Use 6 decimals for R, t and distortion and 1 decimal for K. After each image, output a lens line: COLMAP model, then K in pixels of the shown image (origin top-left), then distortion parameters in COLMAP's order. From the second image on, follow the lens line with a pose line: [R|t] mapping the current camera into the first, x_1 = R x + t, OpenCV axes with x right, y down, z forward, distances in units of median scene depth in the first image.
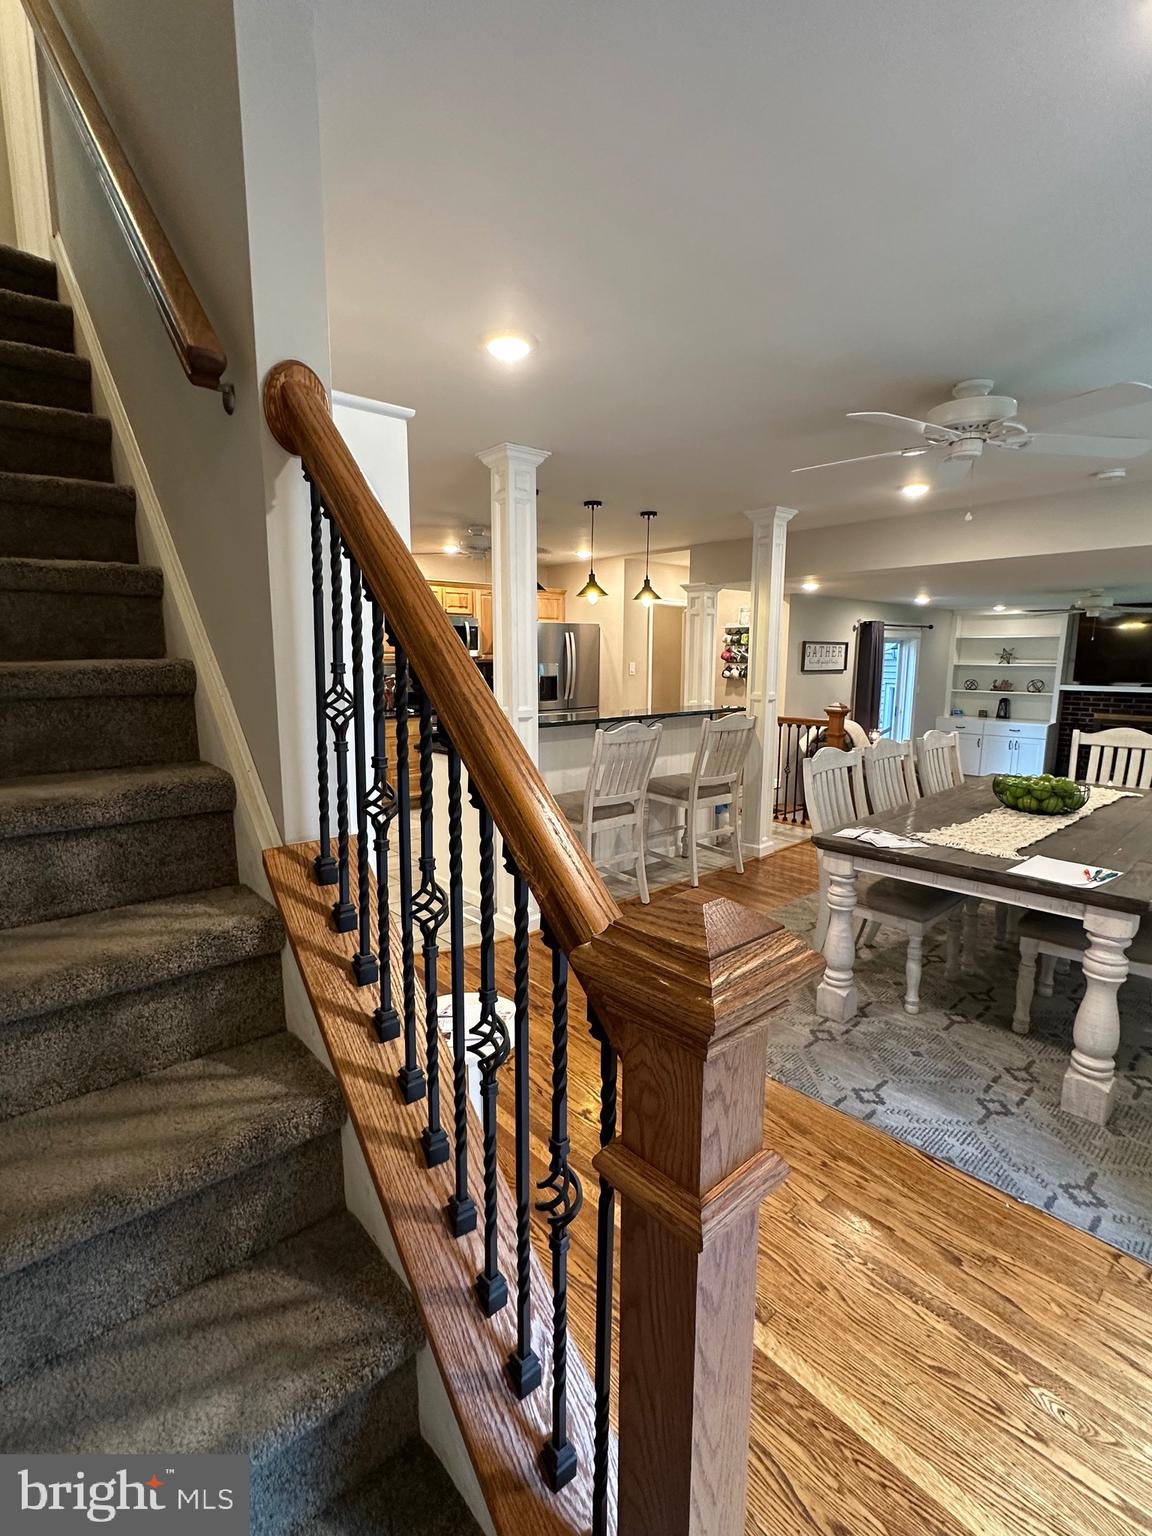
lens RADIAL K [[717.5, 0, 572.7], [0, 717.5, 768.2], [0, 0, 1]] dist [-0.003686, 0.000786]
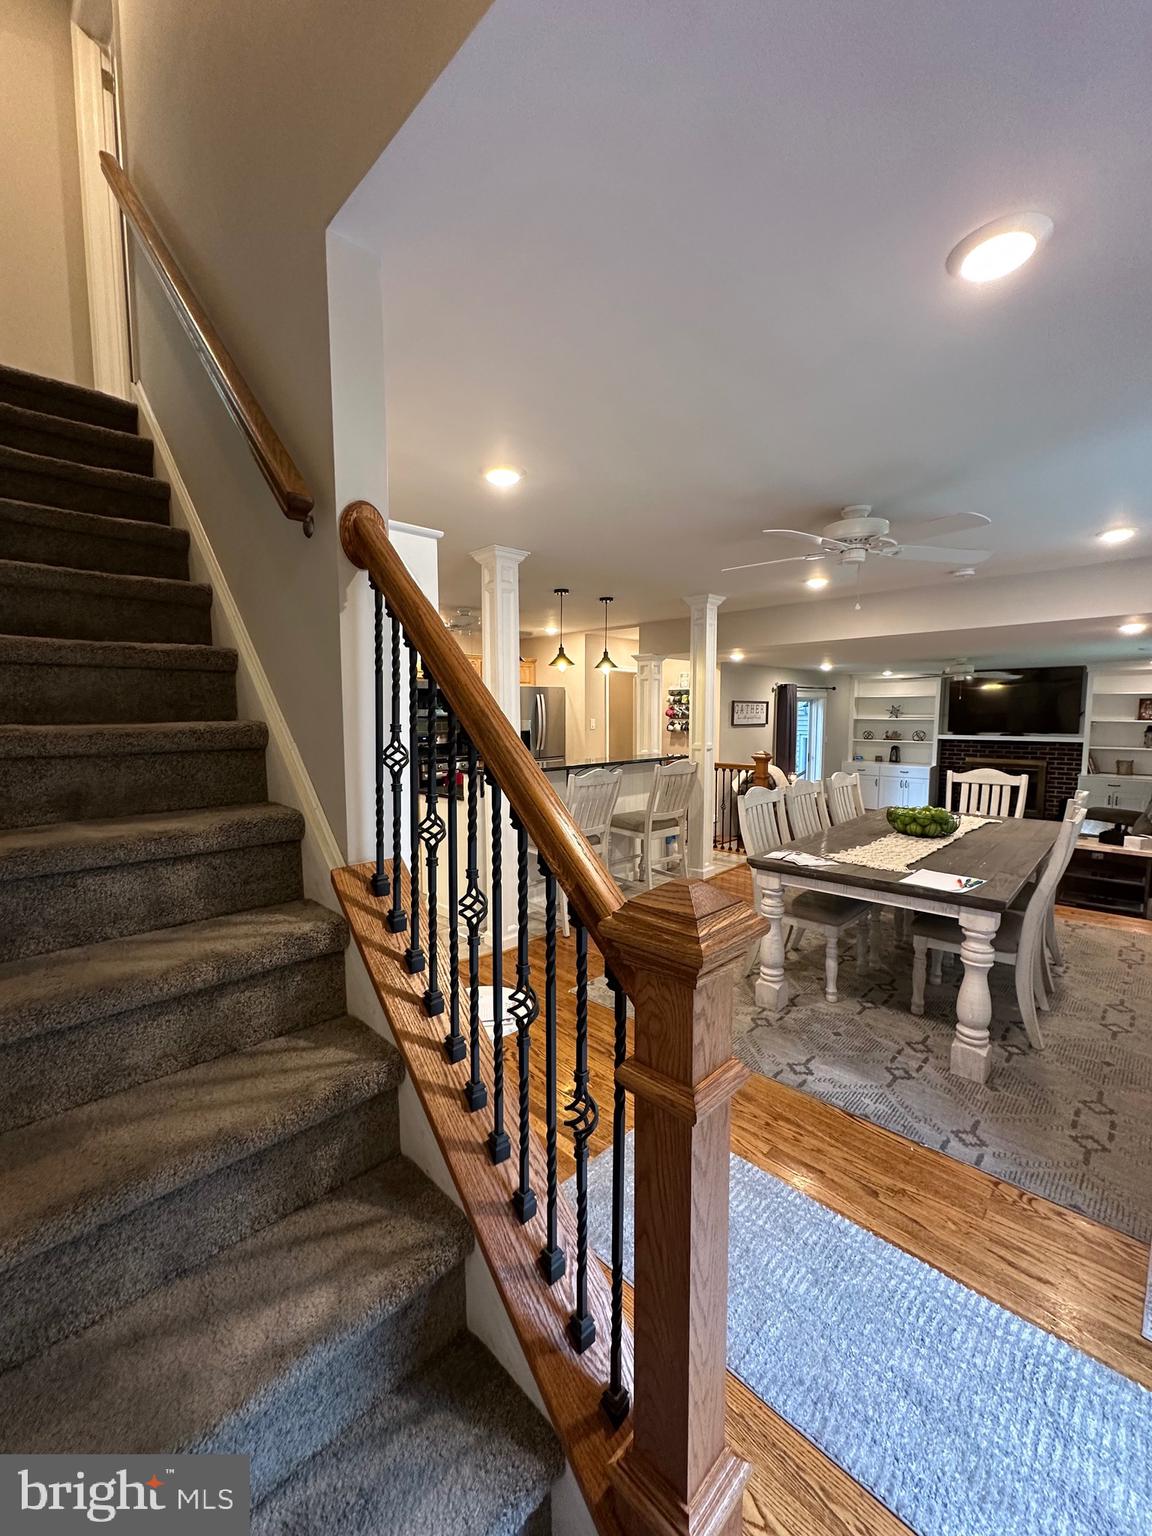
lens RADIAL K [[614.7, 0, 578.6], [0, 614.7, 764.9], [0, 0, 1]] dist [-0.001417, -0.000296]
pose [[0.997934, -0.010182, 0.063428, -0.052091], [0.014658, 0.997403, -0.070510, 0.010075], [-0.062545, 0.071295, 0.995492, -0.115416]]
